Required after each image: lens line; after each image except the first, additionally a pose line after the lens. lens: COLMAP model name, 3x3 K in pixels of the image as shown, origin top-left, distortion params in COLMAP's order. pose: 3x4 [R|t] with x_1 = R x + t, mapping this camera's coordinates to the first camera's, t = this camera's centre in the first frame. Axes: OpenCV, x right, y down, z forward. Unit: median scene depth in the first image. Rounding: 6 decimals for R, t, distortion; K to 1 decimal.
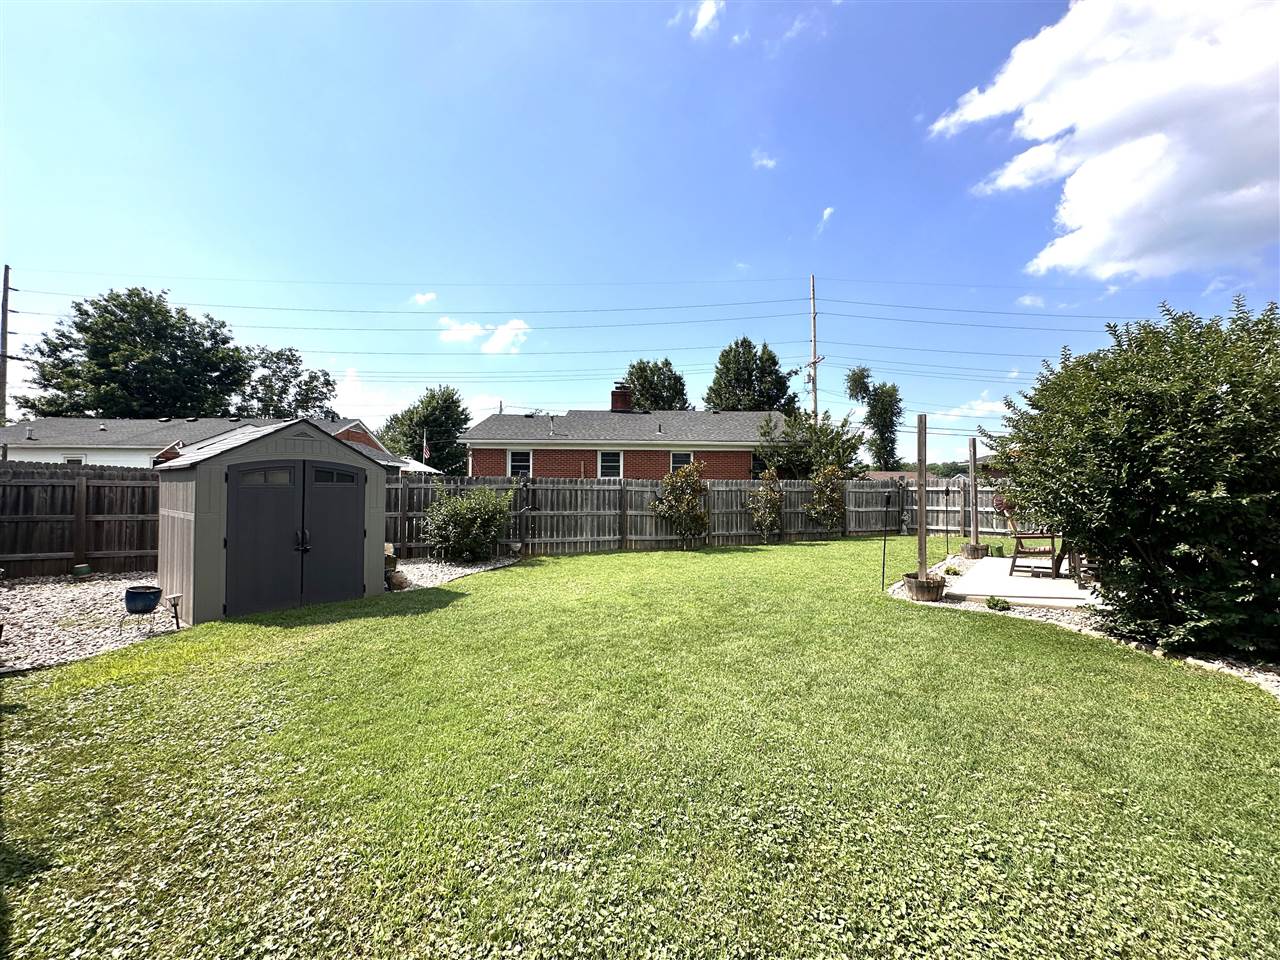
lens RADIAL K [[508.5, 0, 653.4], [0, 508.5, 482.2], [0, 0, 1]] dist [-0.001347, 0.000682]
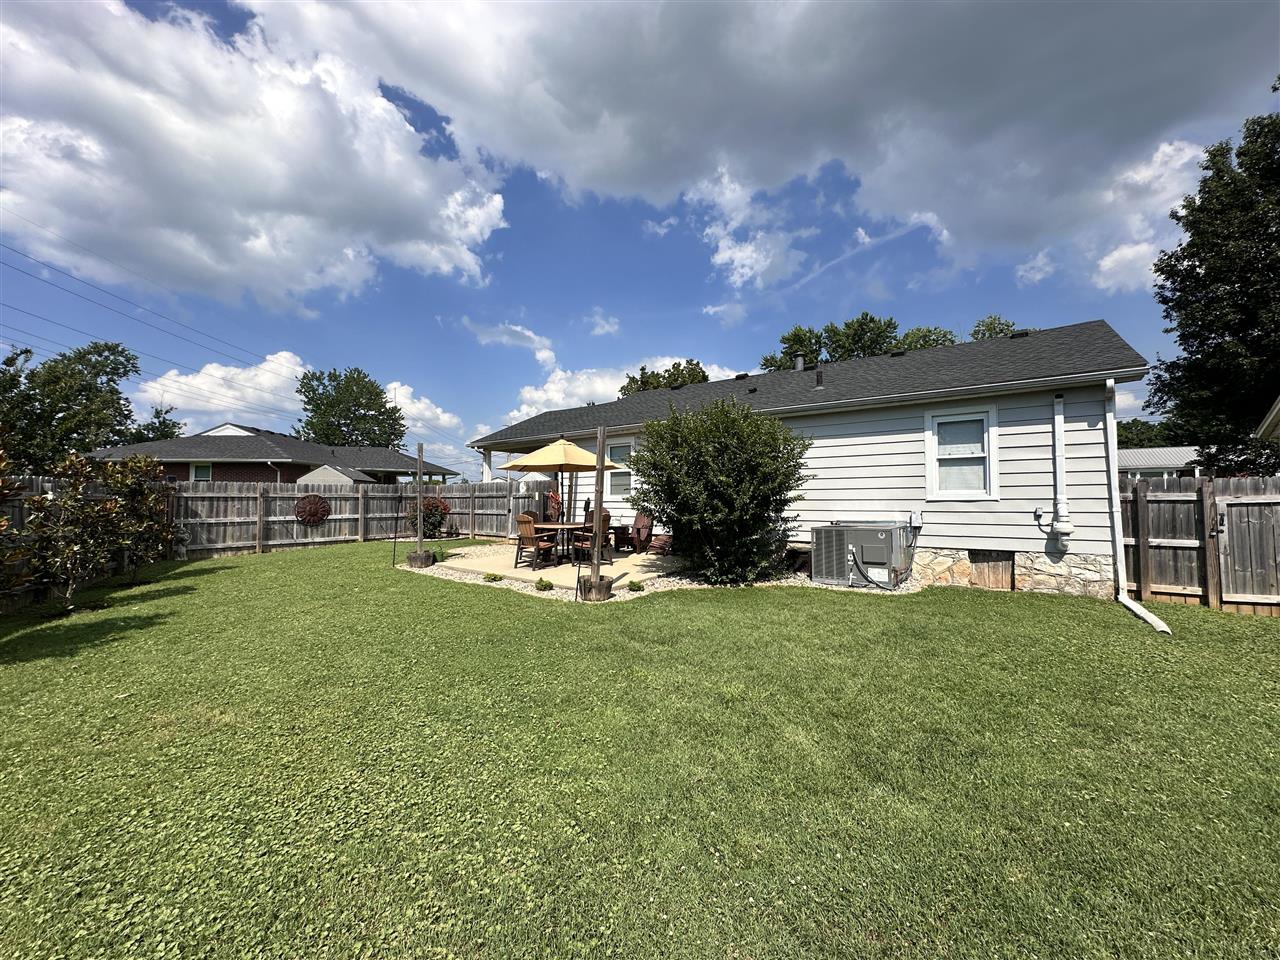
lens RADIAL K [[508.5, 0, 633.4], [0, 508.5, 472.9], [0, 0, 1]] dist [-0.001347, 0.000682]
pose [[-0.041966, 0.049221, 0.997906, -0.256497], [-0.007947, 0.998738, -0.049596, 0.013834], [-0.999087, -0.010012, -0.041522, 0.437481]]
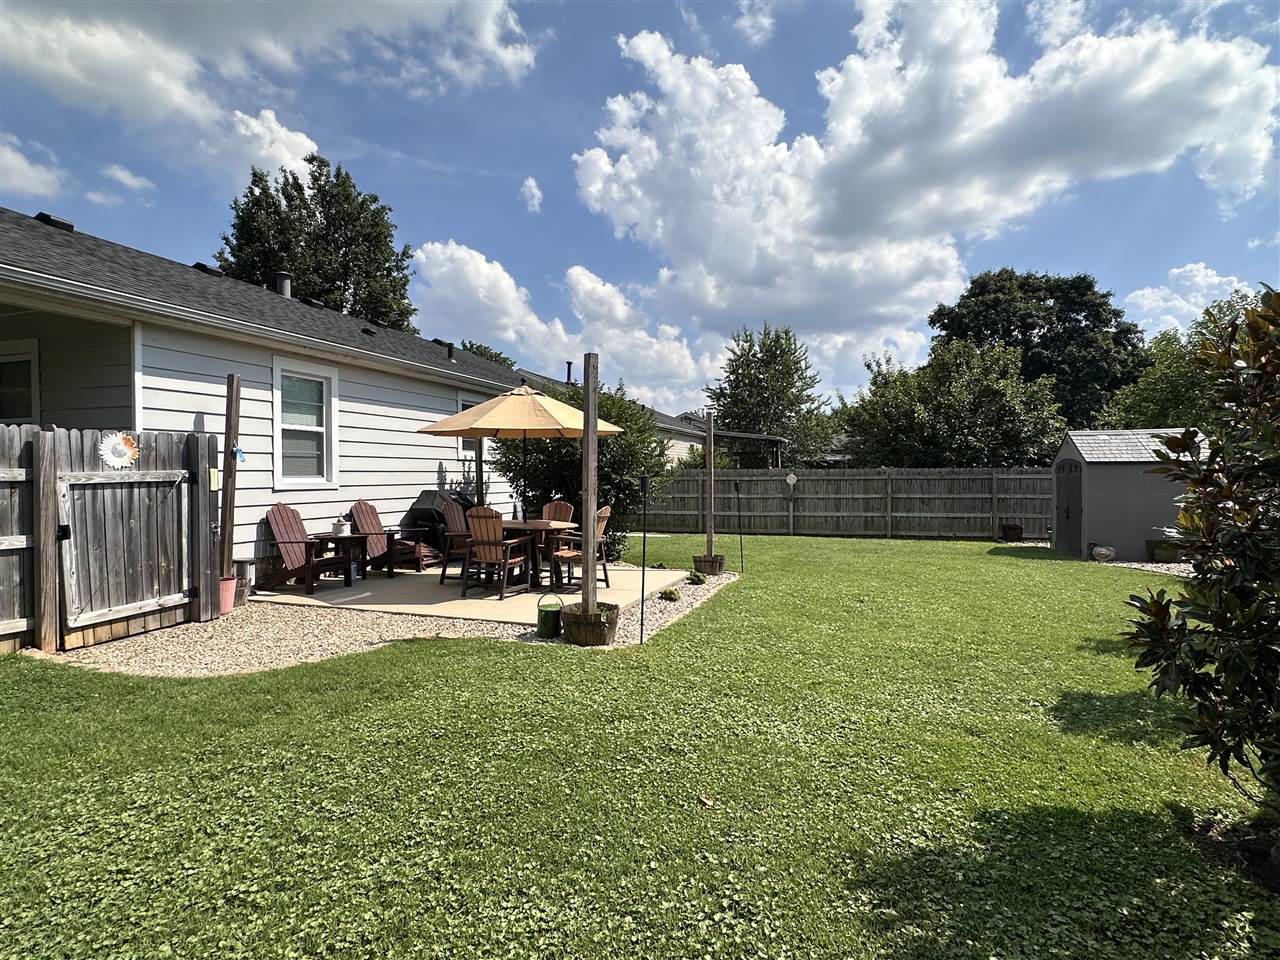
lens RADIAL K [[684.0, 0, 633.1], [0, 684.0, 484.5], [0, 0, 1]] dist [-0.003856, 0.001471]
pose [[-0.933772, 0.007399, -0.357792, 0.560899], [0.005629, 0.999966, 0.005988, 0.013685], [0.357824, 0.003578, -0.933782, 1.070759]]
